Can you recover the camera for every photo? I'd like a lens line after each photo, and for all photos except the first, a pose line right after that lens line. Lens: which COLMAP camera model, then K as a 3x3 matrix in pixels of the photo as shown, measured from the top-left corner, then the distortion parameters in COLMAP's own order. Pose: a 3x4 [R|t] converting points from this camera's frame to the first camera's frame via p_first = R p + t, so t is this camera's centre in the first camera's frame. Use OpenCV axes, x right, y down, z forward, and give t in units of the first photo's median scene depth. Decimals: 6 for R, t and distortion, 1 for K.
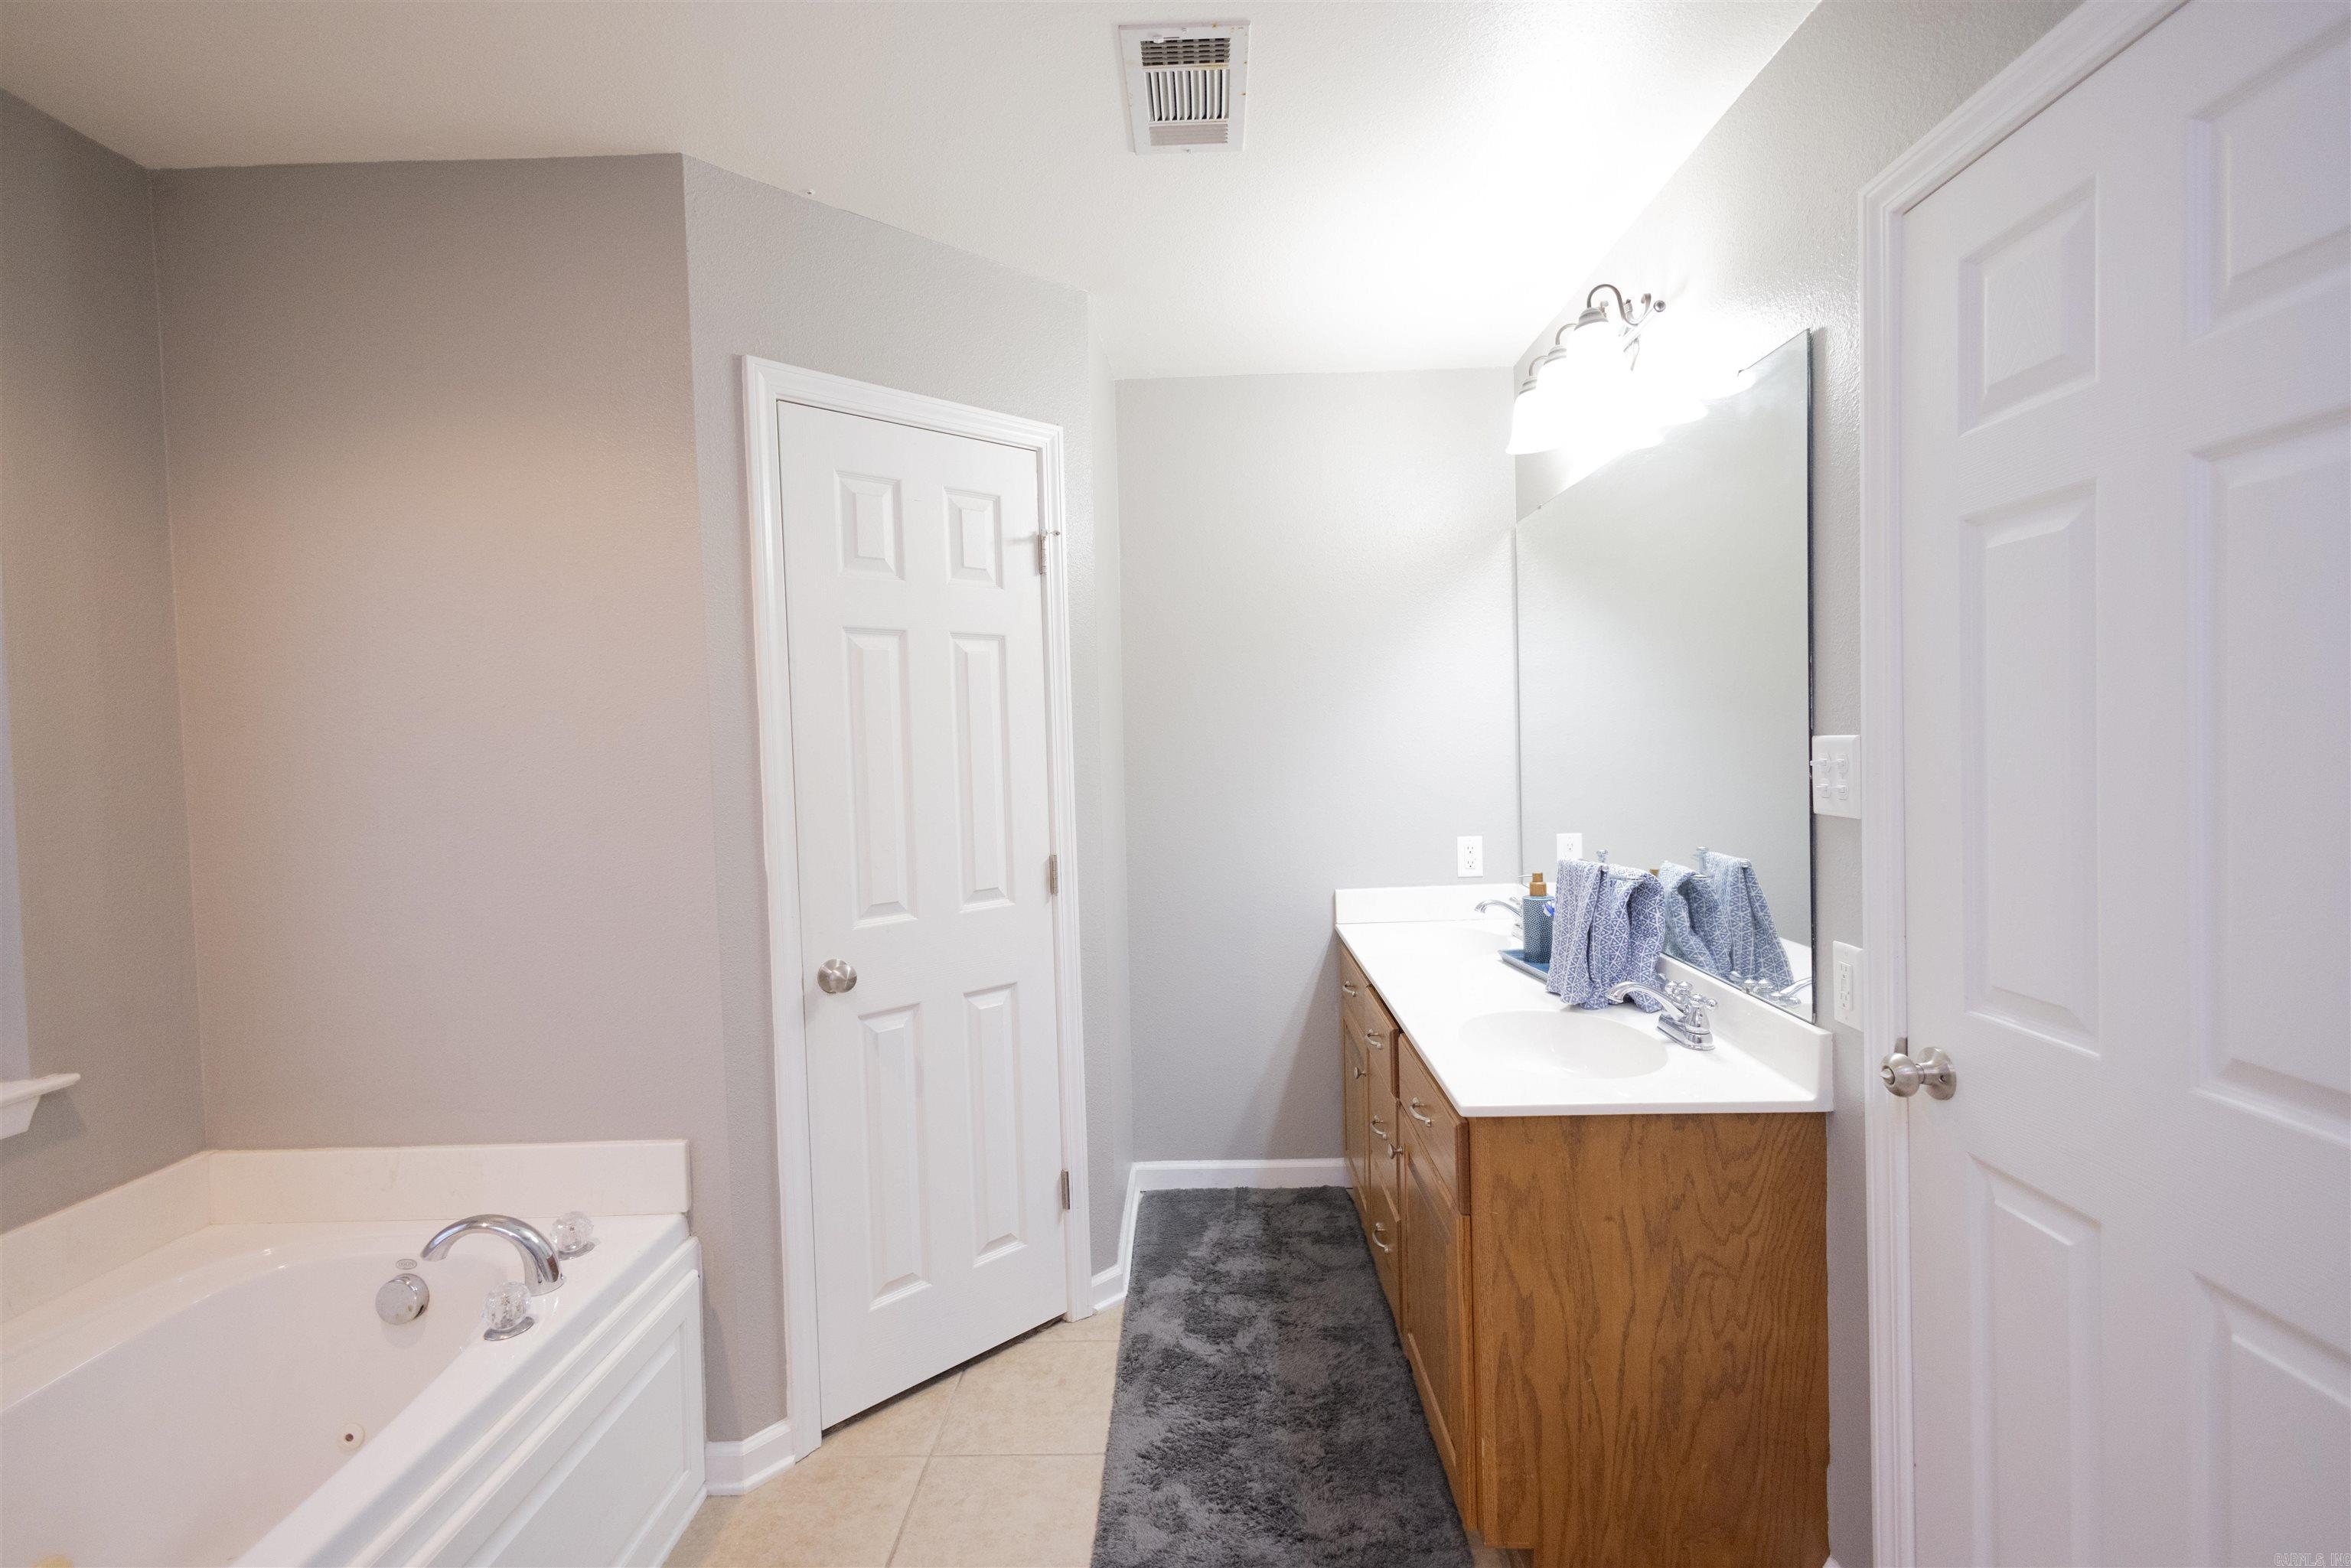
lens RADIAL K [[1073.5, 0, 1171.8], [0, 1073.5, 775.6], [0, 0, 1]] dist [0.010893, -0.001961]
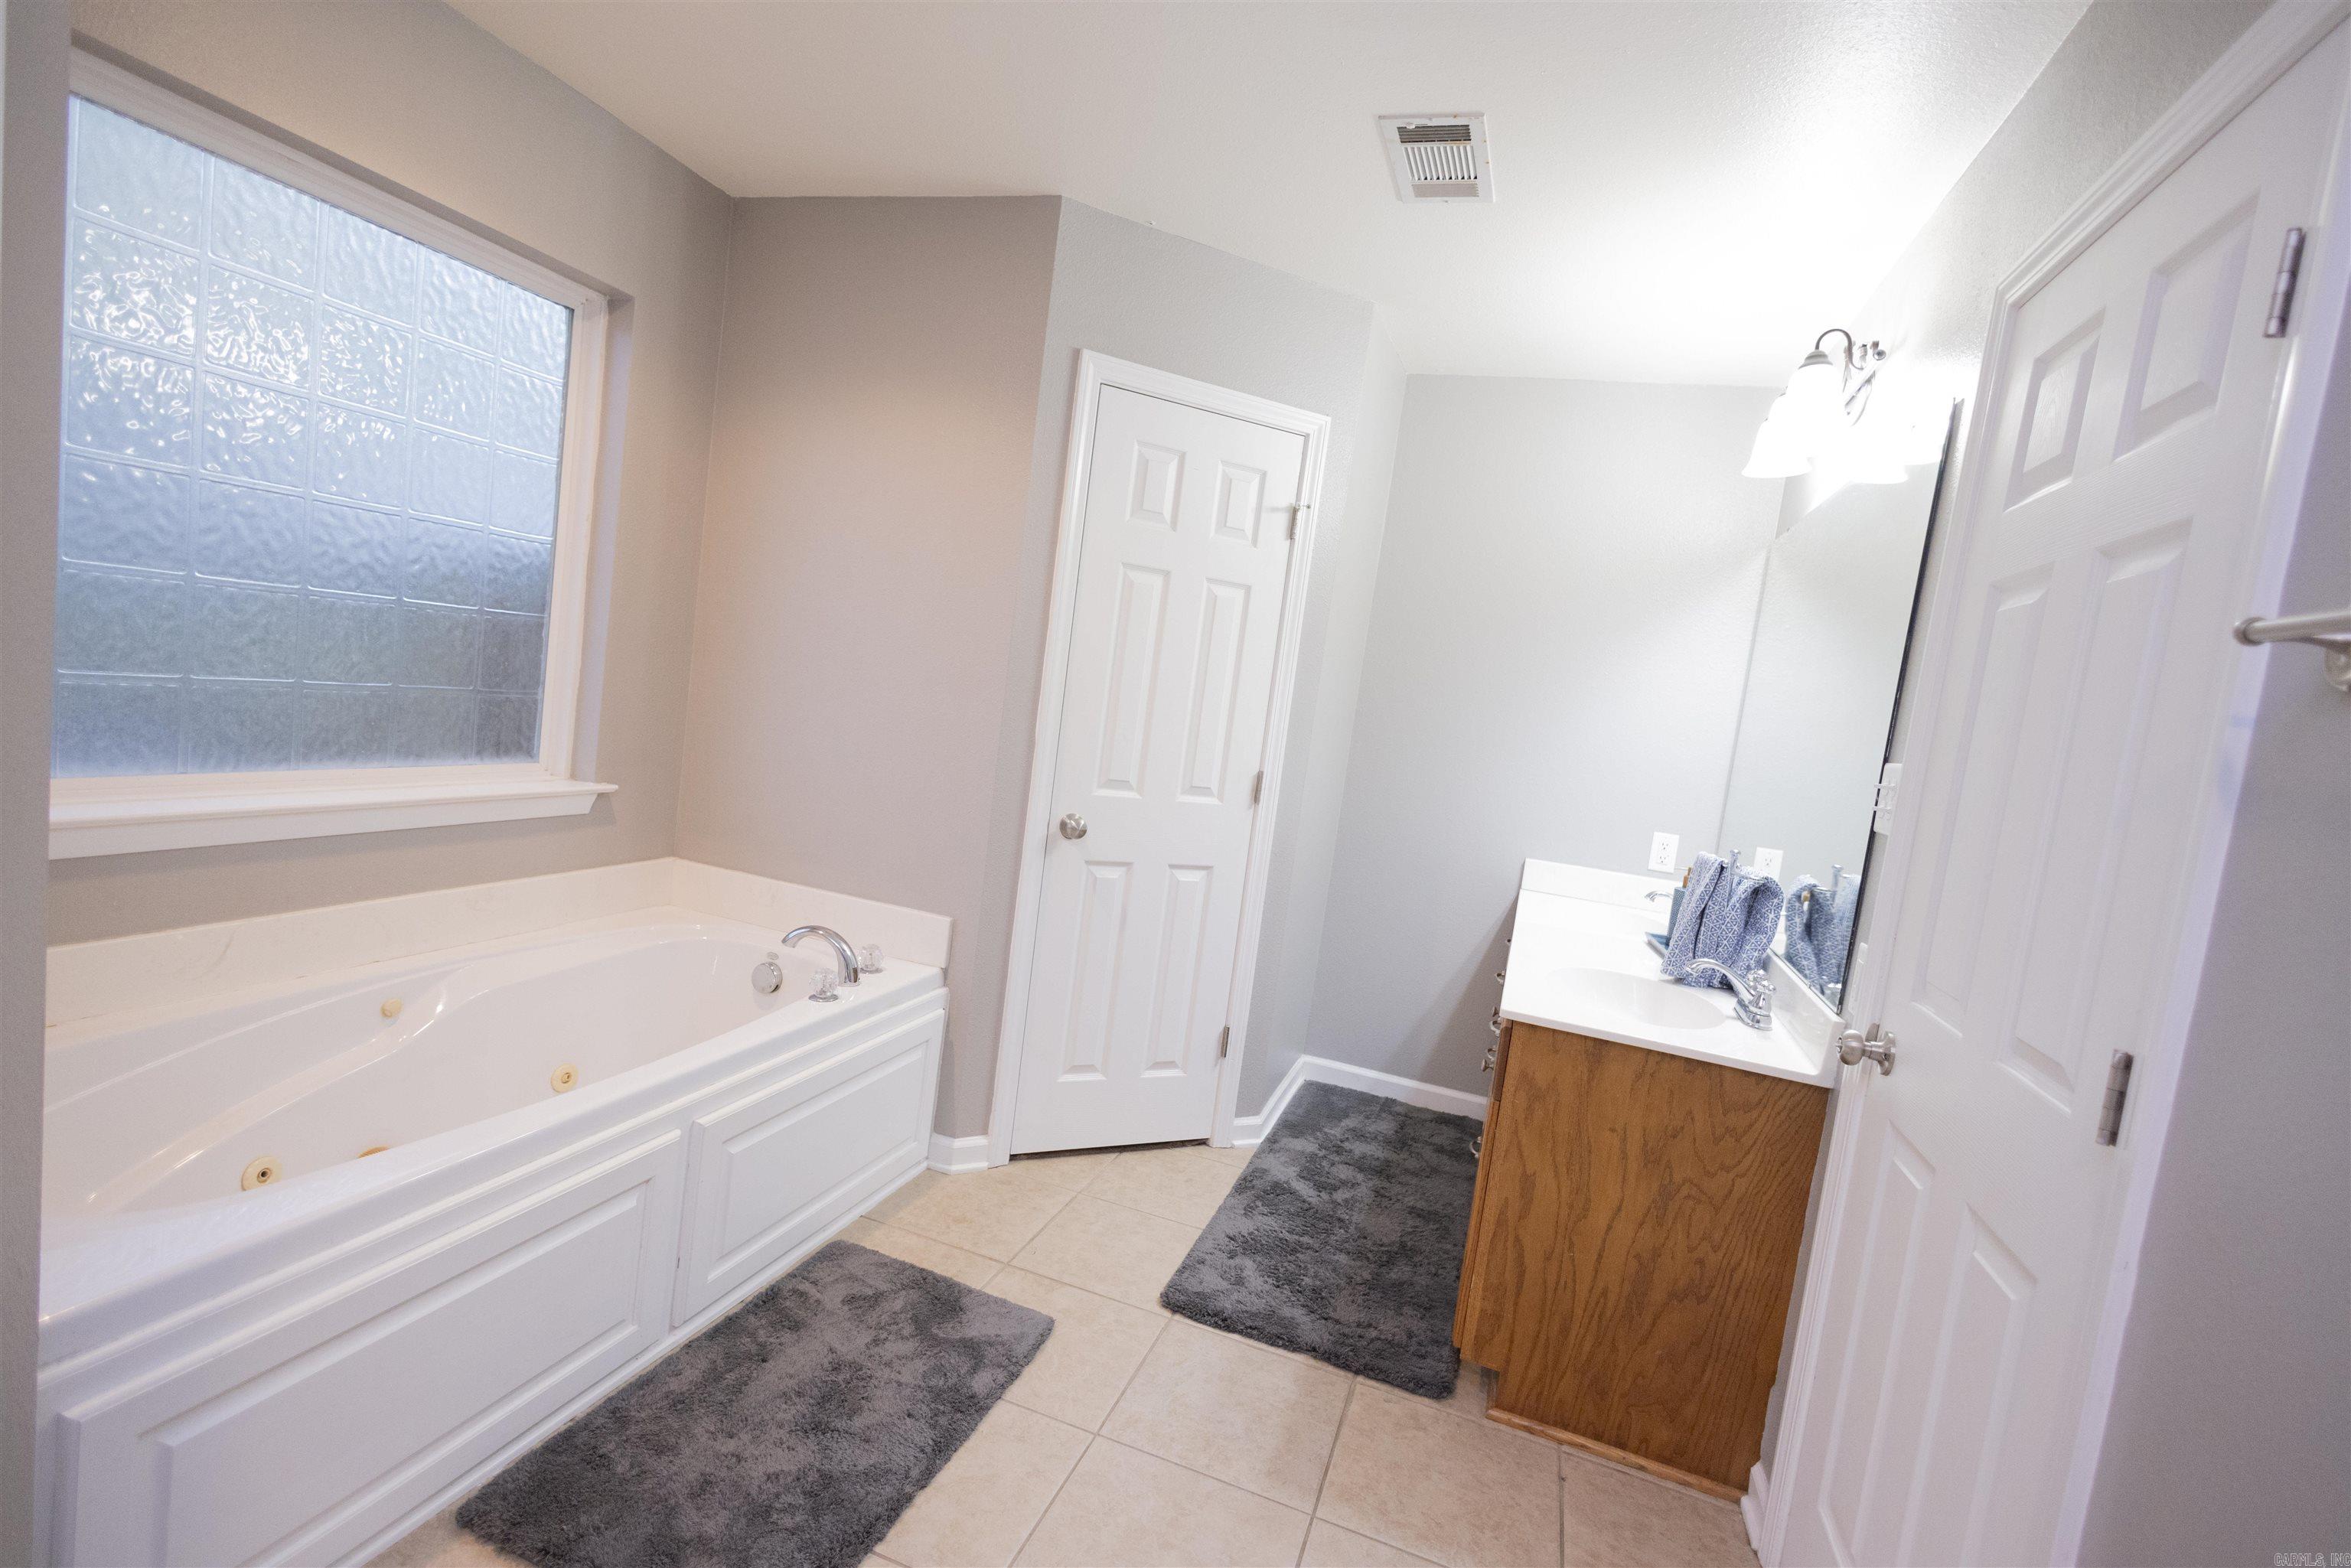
lens RADIAL K [[1073.5, 0, 1175.9], [0, 1073.5, 775.4], [0, 0, 1]] dist [0.010893, -0.001961]
pose [[0.941978, 0.177488, -0.284914, 0.182619], [-0.166686, 0.984063, 0.061930, 0.024381], [0.291365, -0.010846, 0.956550, -0.237667]]
